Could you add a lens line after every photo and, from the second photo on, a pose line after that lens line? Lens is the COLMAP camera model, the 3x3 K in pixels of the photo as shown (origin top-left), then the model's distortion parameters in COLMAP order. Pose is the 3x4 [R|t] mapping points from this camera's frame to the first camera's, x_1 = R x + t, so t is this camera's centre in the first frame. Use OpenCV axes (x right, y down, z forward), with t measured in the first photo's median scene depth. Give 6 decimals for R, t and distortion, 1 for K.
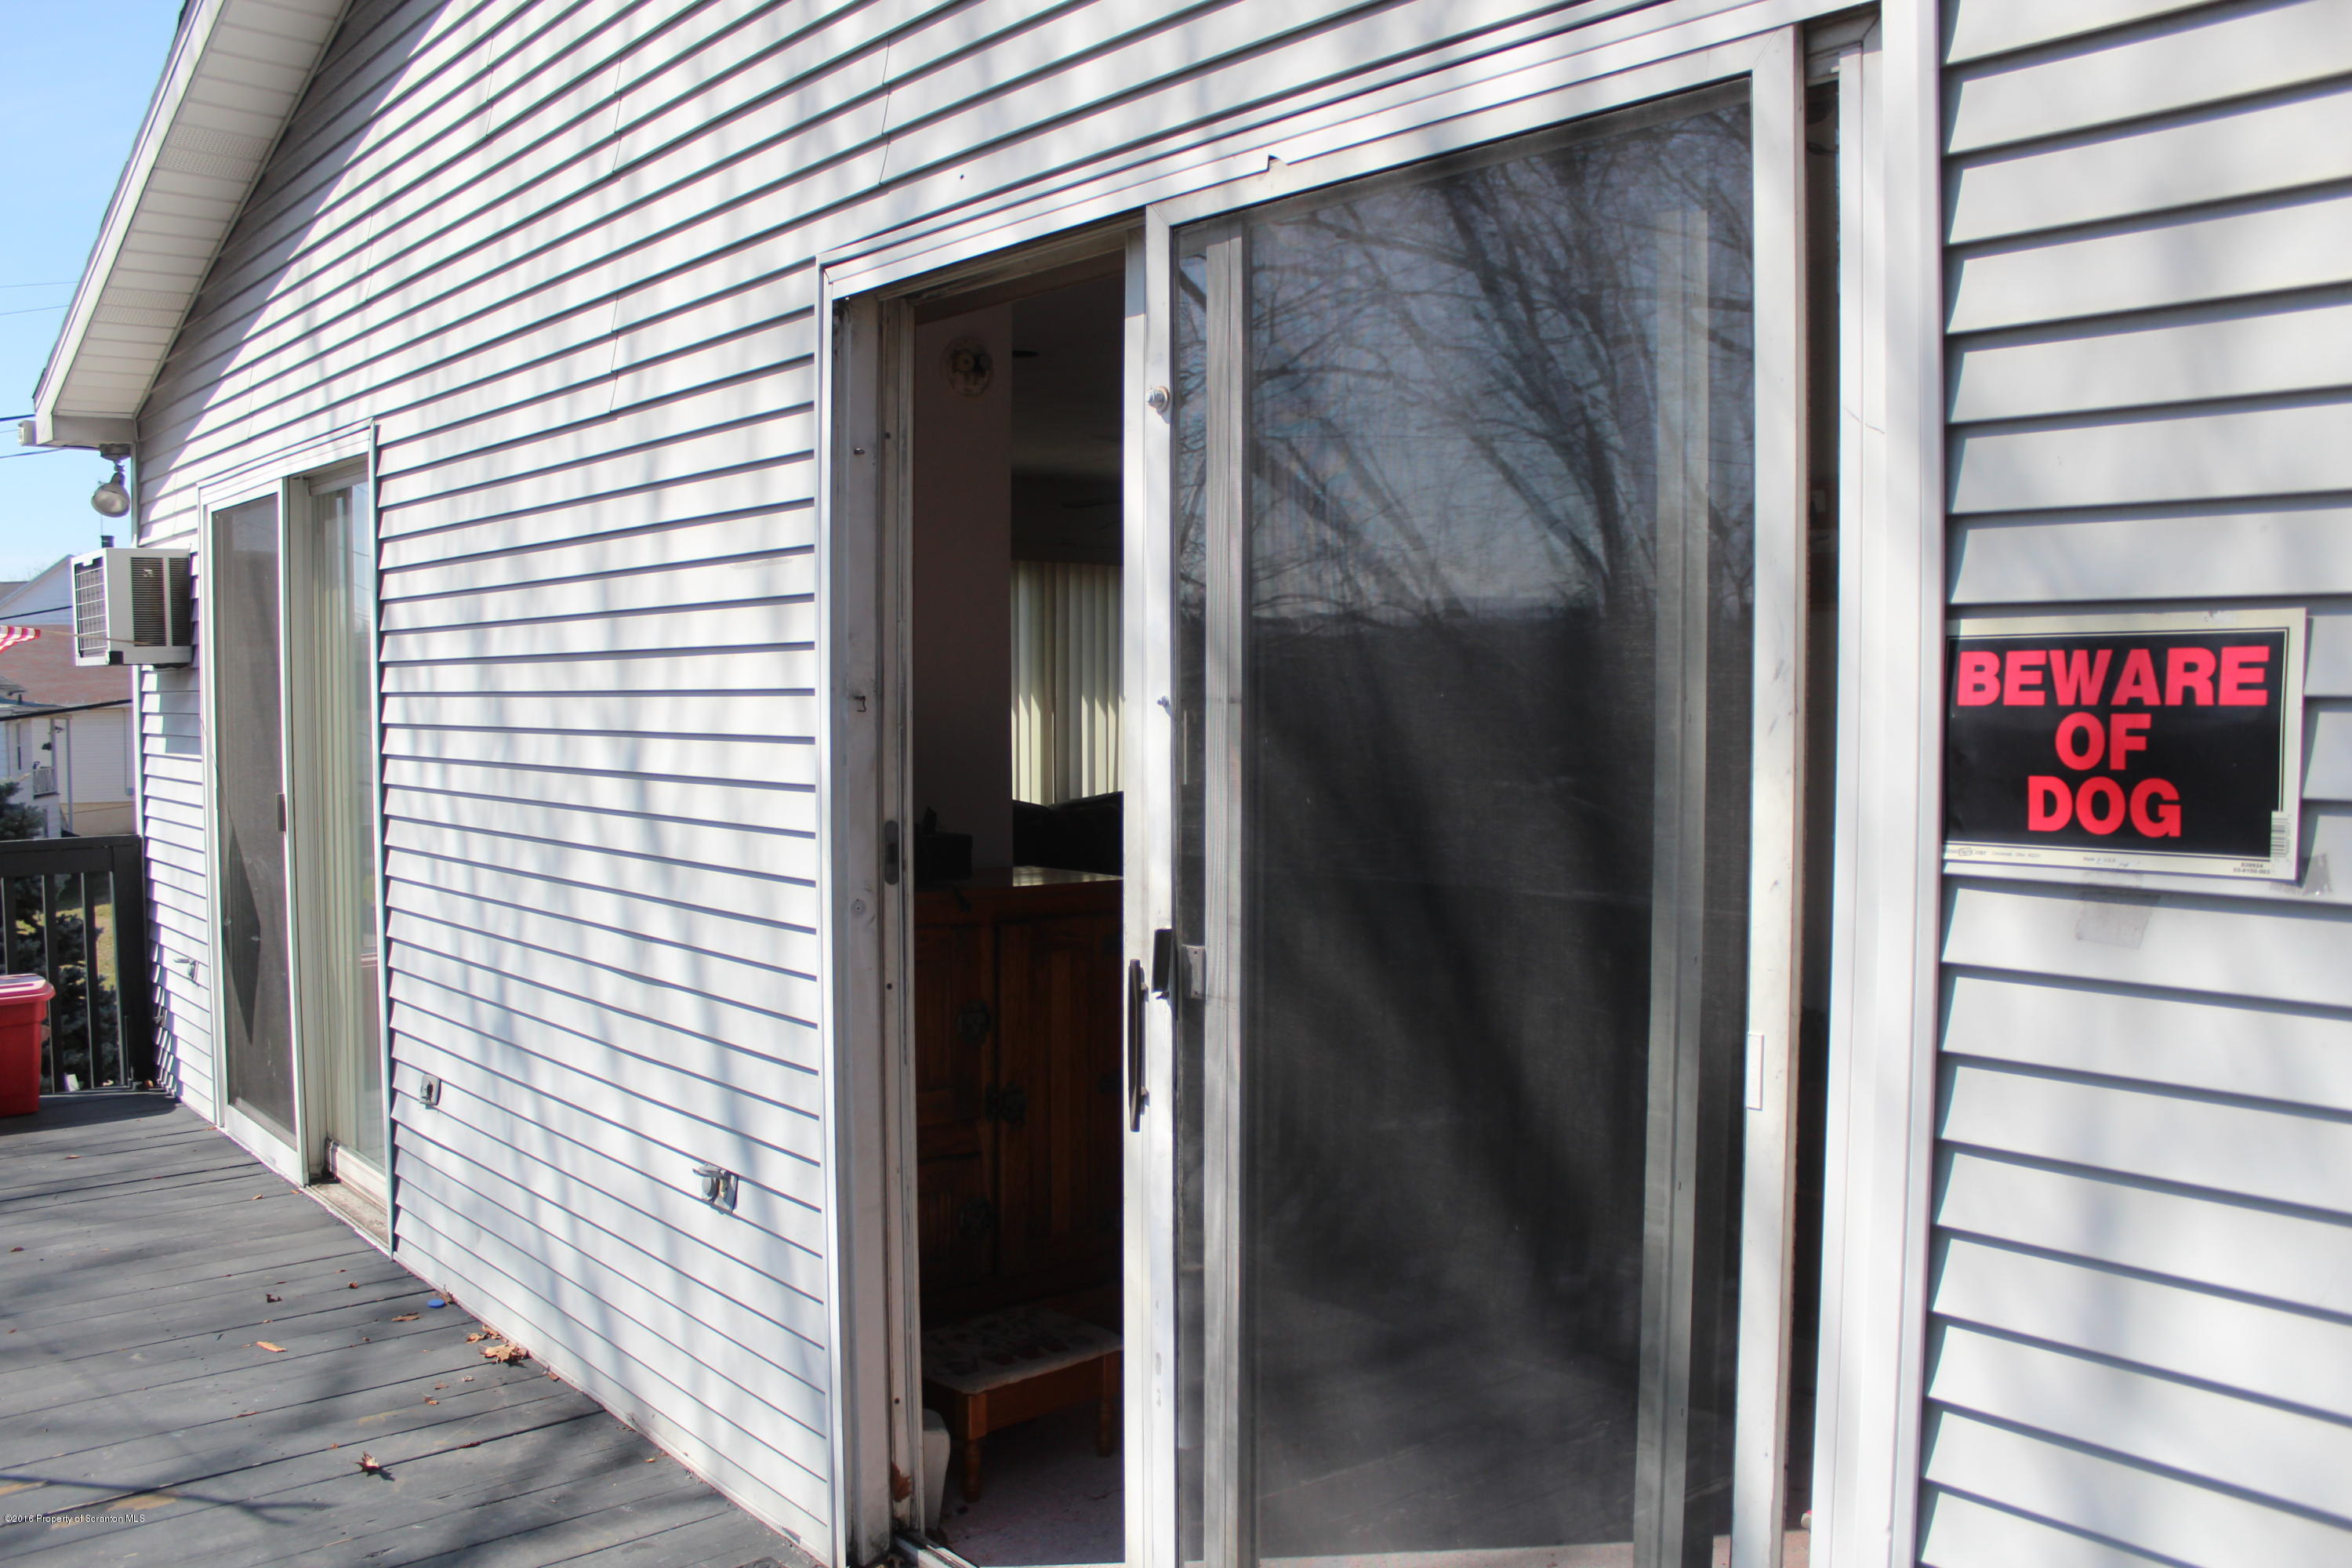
lens RADIAL K [[1932.2, 0, 1176.0], [0, 1932.2, 784.0], [0, 0, 1]] dist [-0.178114, 0.172796]
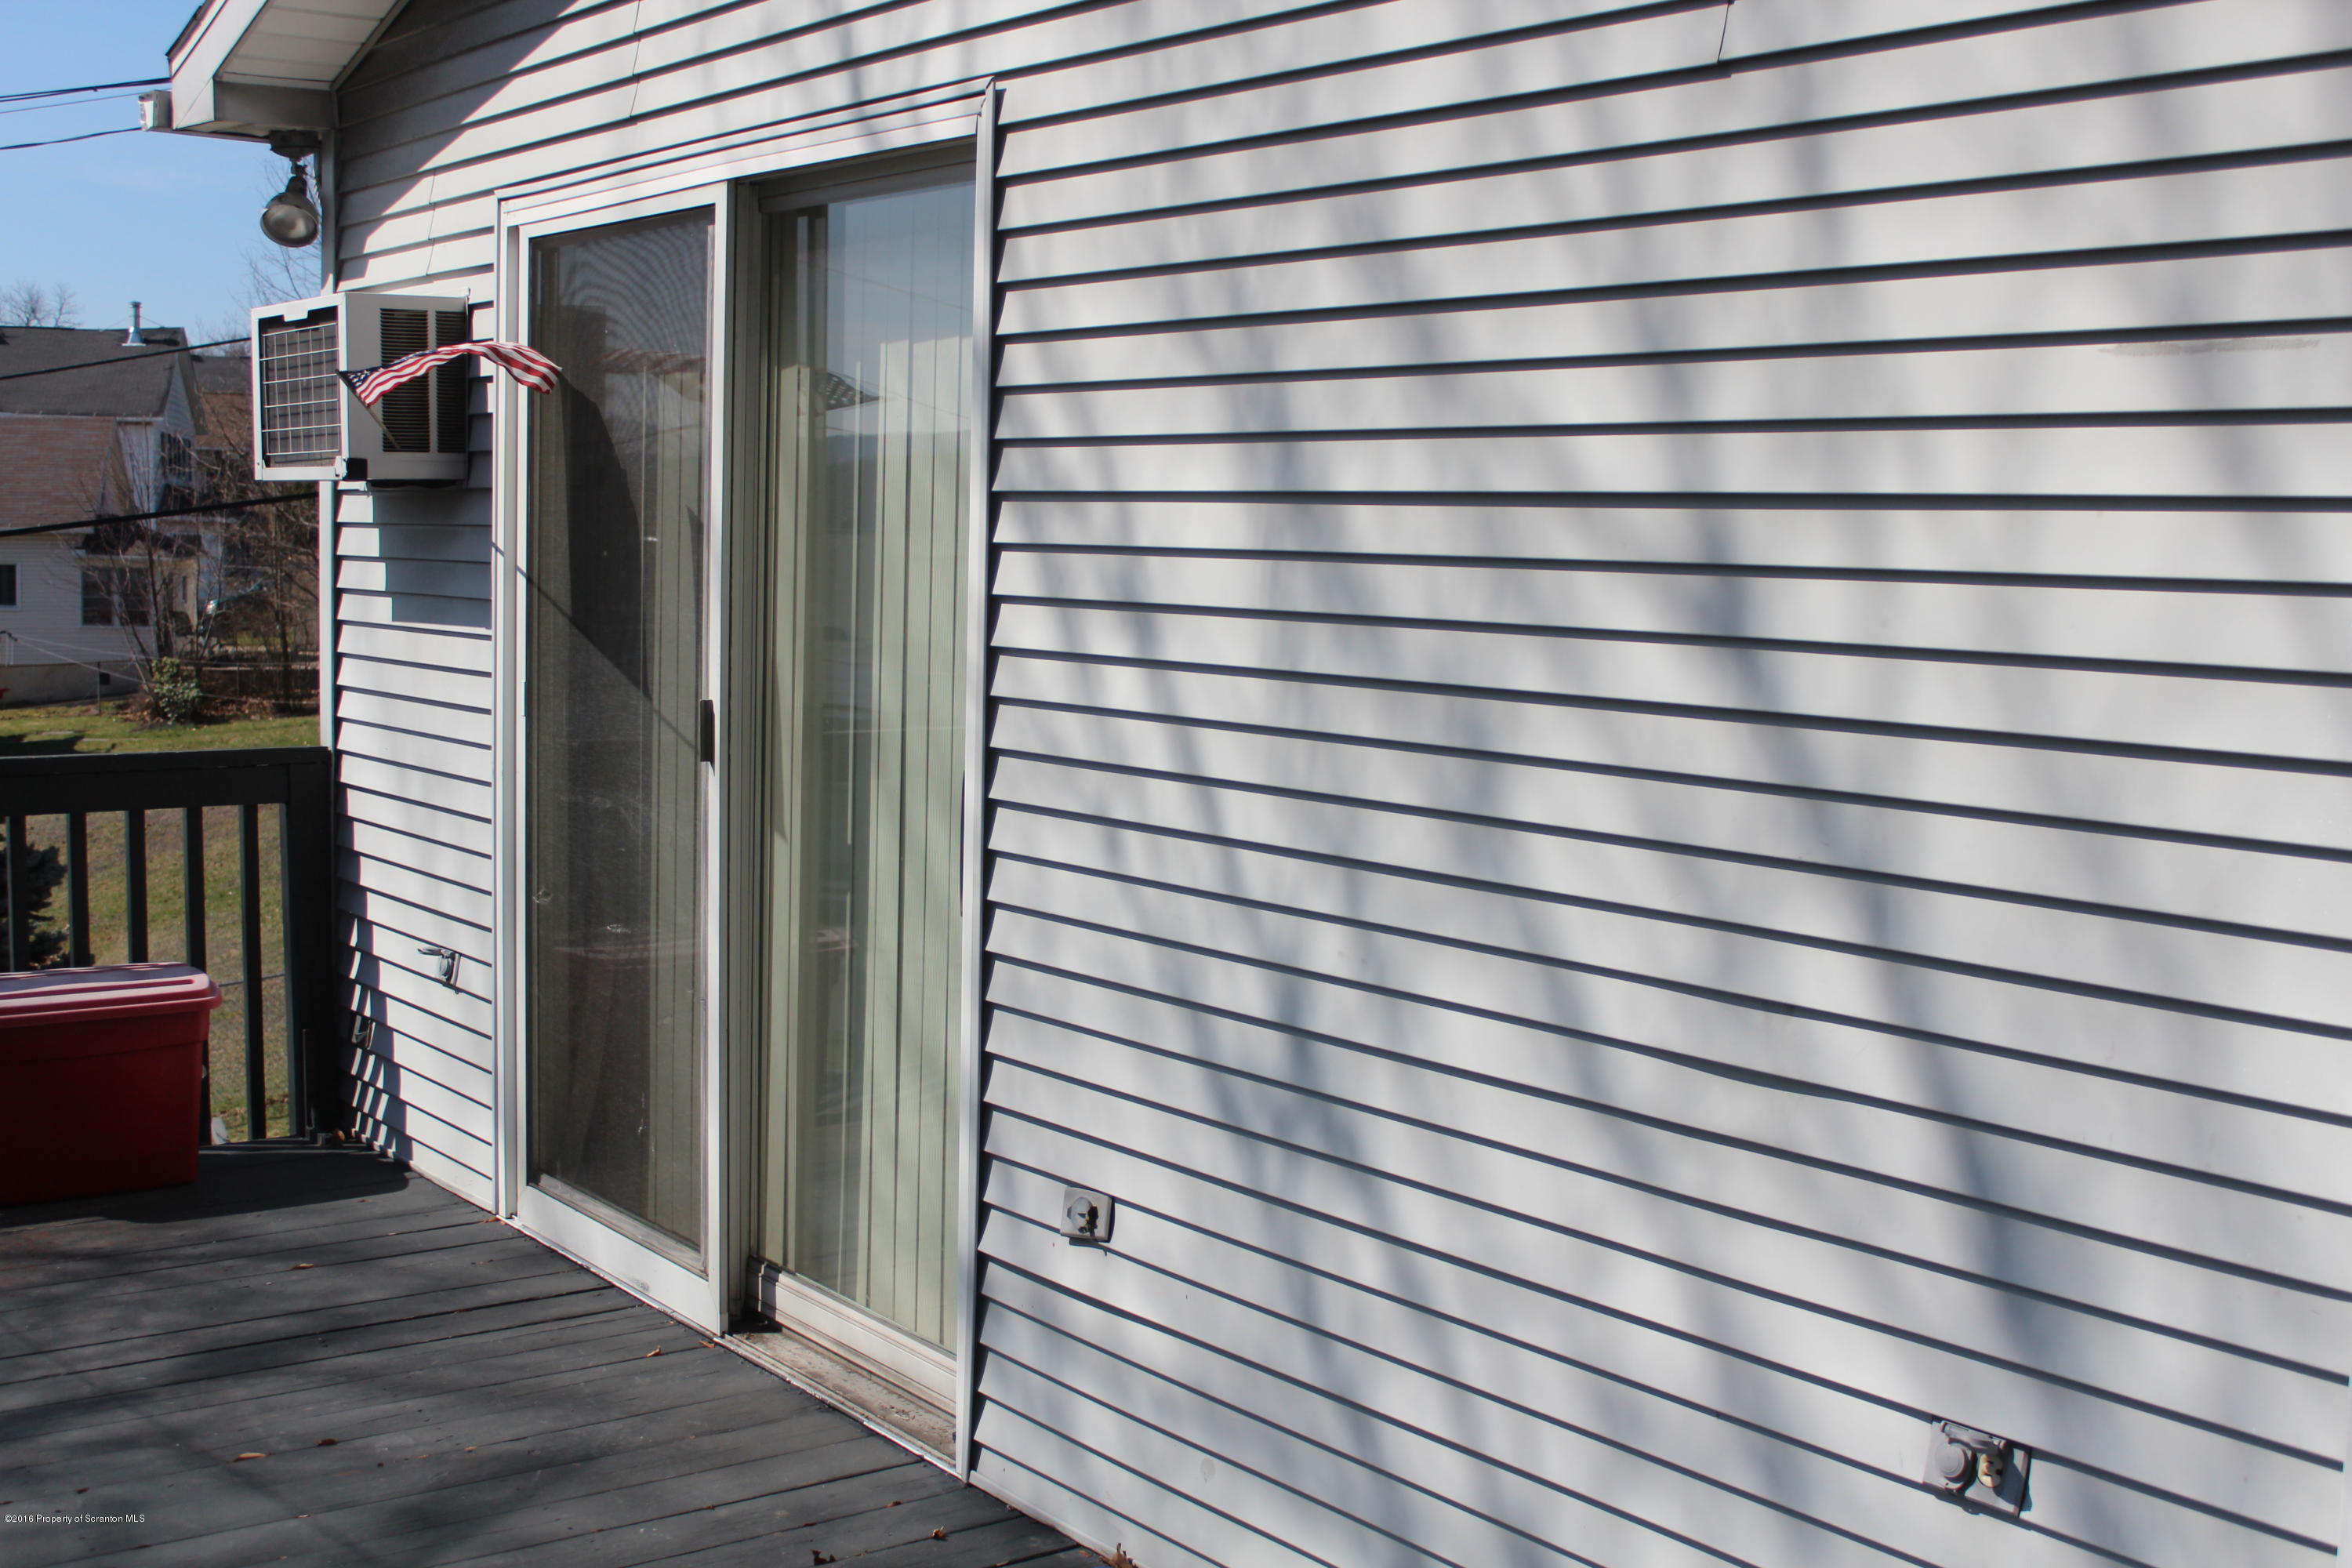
lens RADIAL K [[2622.3, 0, 1176.0], [0, 2622.3, 784.0], [0, 0, 1]] dist [-0.061166, 0.008264]
pose [[0.998234, 0.033772, -0.048870, -0.282054], [-0.031799, 0.998670, 0.040593, -0.007036], [0.050176, -0.038968, 0.997980, 0.150069]]
